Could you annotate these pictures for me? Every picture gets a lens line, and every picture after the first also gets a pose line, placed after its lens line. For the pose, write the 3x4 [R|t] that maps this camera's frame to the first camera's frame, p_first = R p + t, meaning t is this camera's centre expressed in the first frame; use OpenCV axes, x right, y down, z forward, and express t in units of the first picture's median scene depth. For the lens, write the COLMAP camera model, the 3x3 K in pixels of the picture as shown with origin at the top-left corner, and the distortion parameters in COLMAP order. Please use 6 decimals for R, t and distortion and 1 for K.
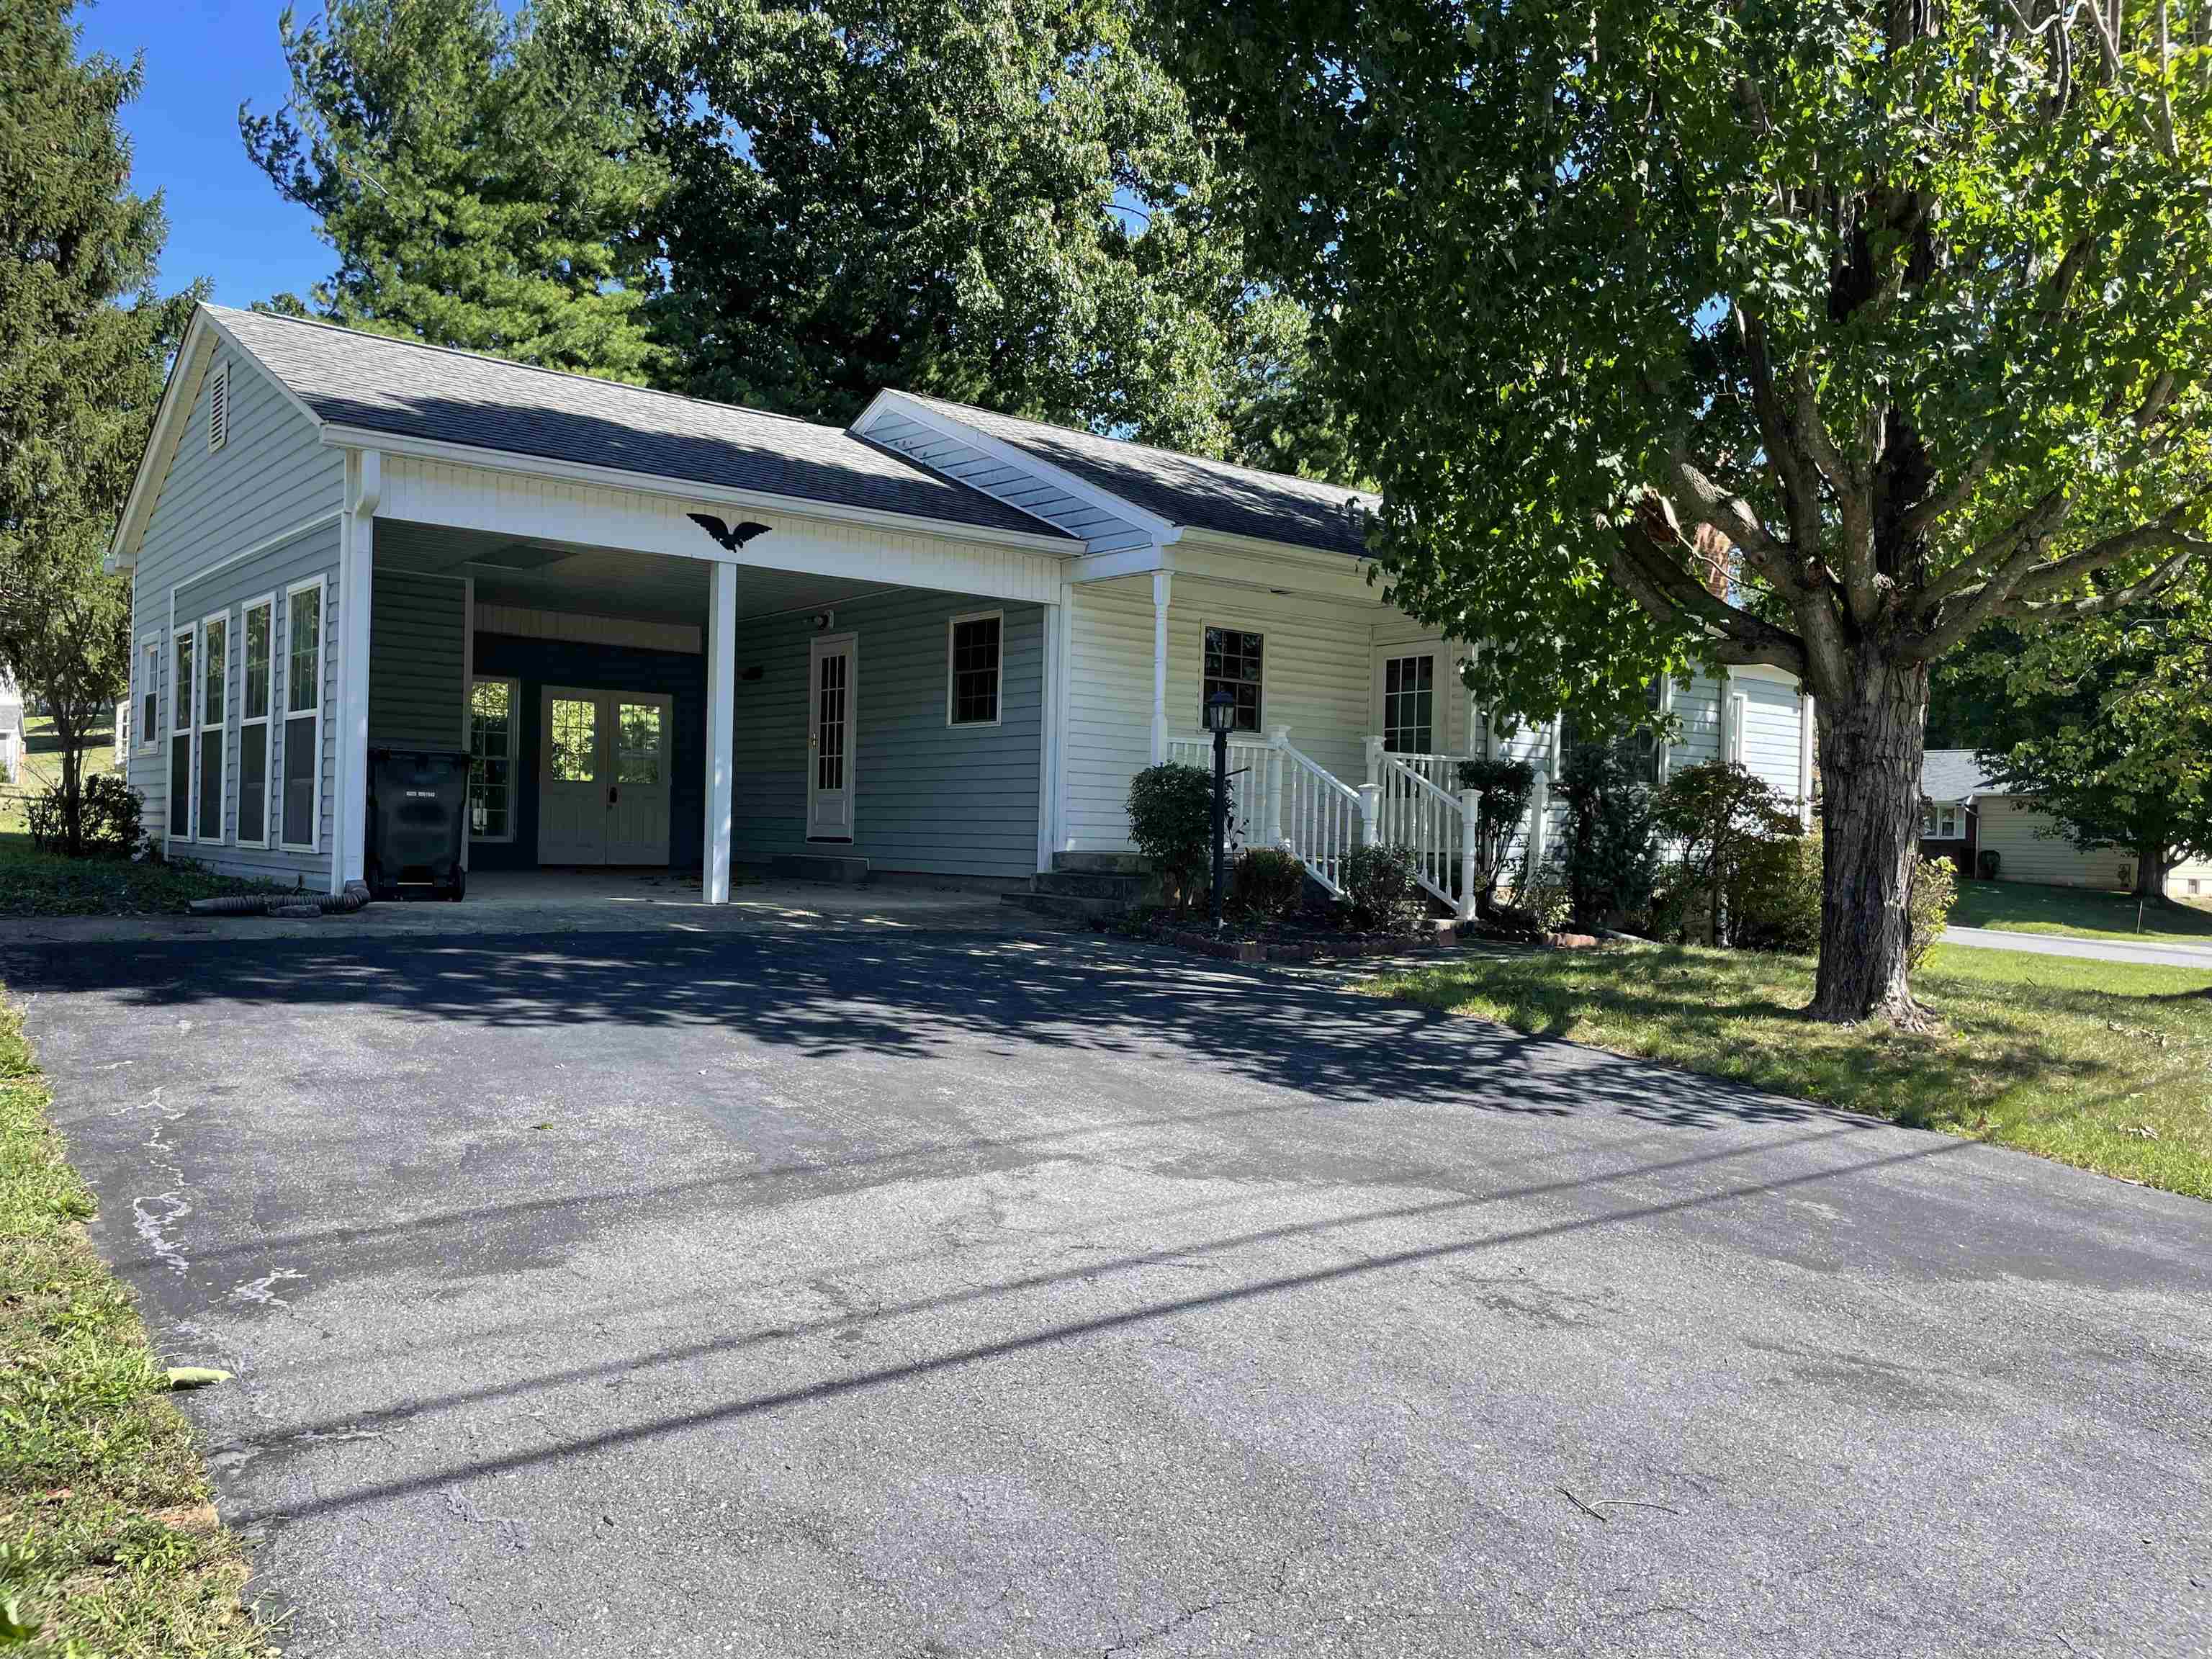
lens RADIAL K [[1676.8, 0, 1110.0], [0, 1676.8, 830.8], [0, 0, 1]] dist [0.107205, -0.157014]
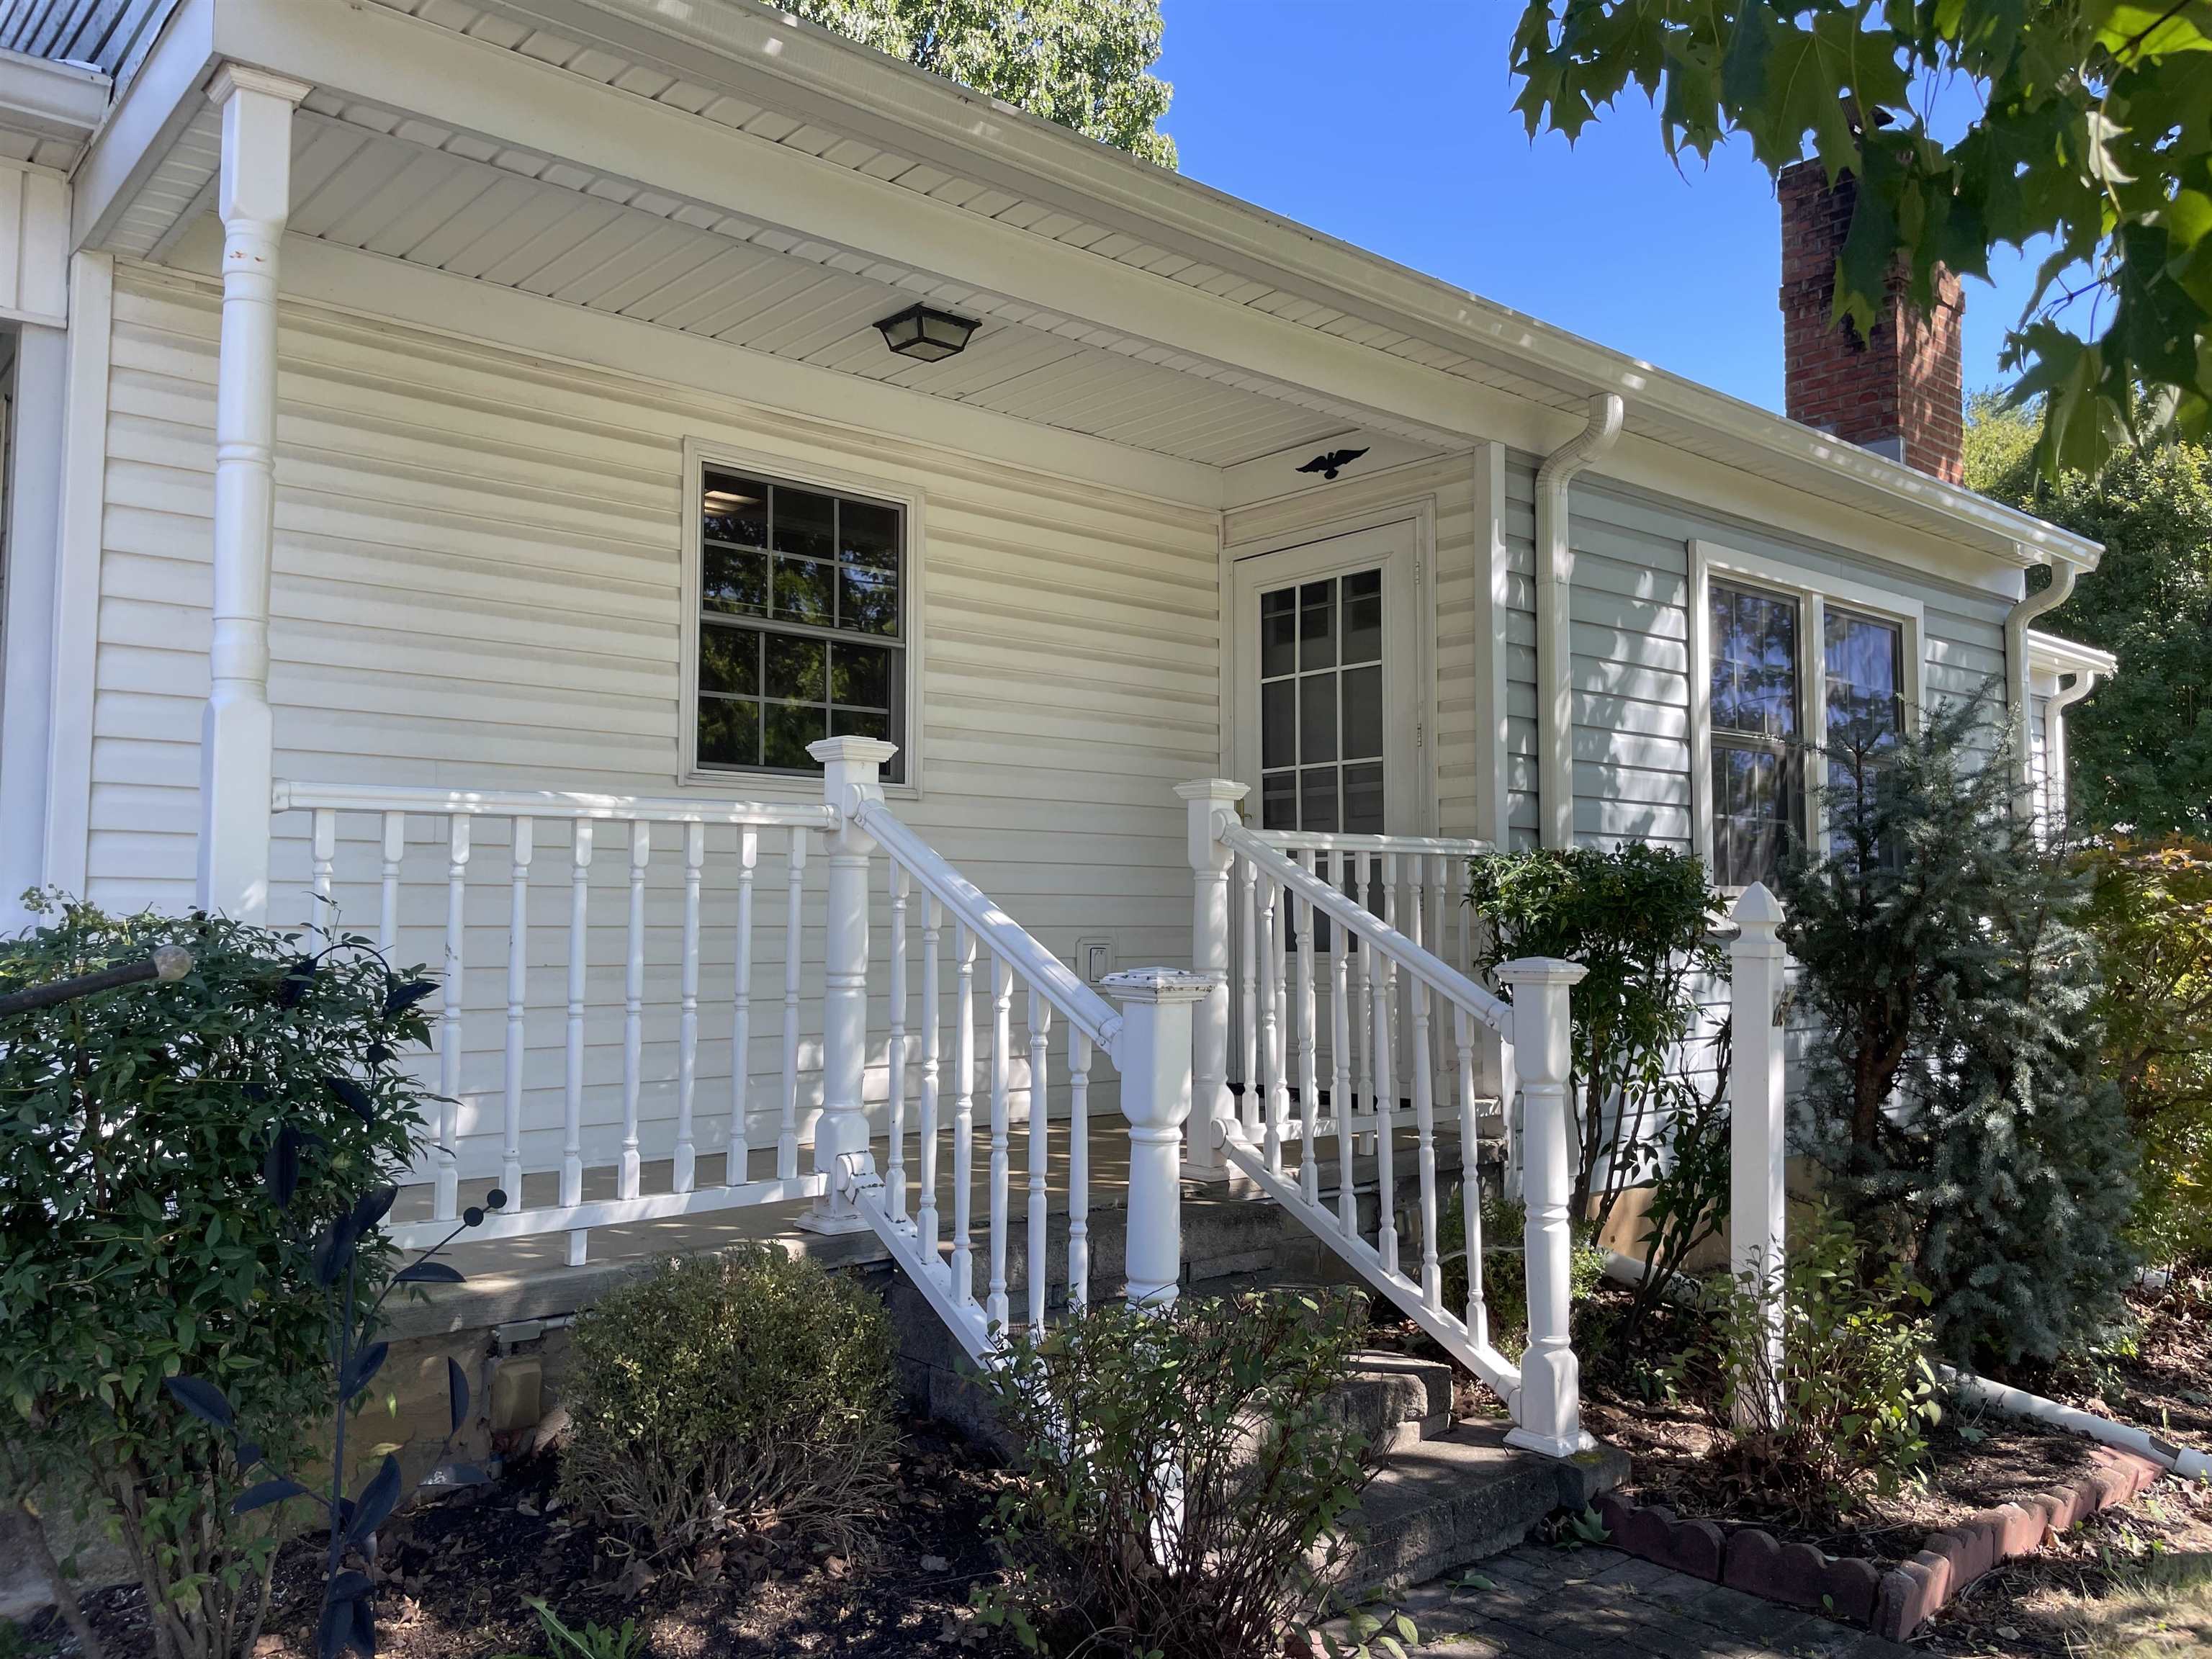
lens RADIAL K [[1676.8, 0, 1110.0], [0, 1676.8, 830.8], [0, 0, 1]] dist [0.107205, -0.157014]
pose [[0.998995, -0.024101, 0.037792, 0.116599], [0.026235, 0.998027, -0.057044, -0.026758], [-0.036342, 0.057978, 0.997656, 0.634743]]
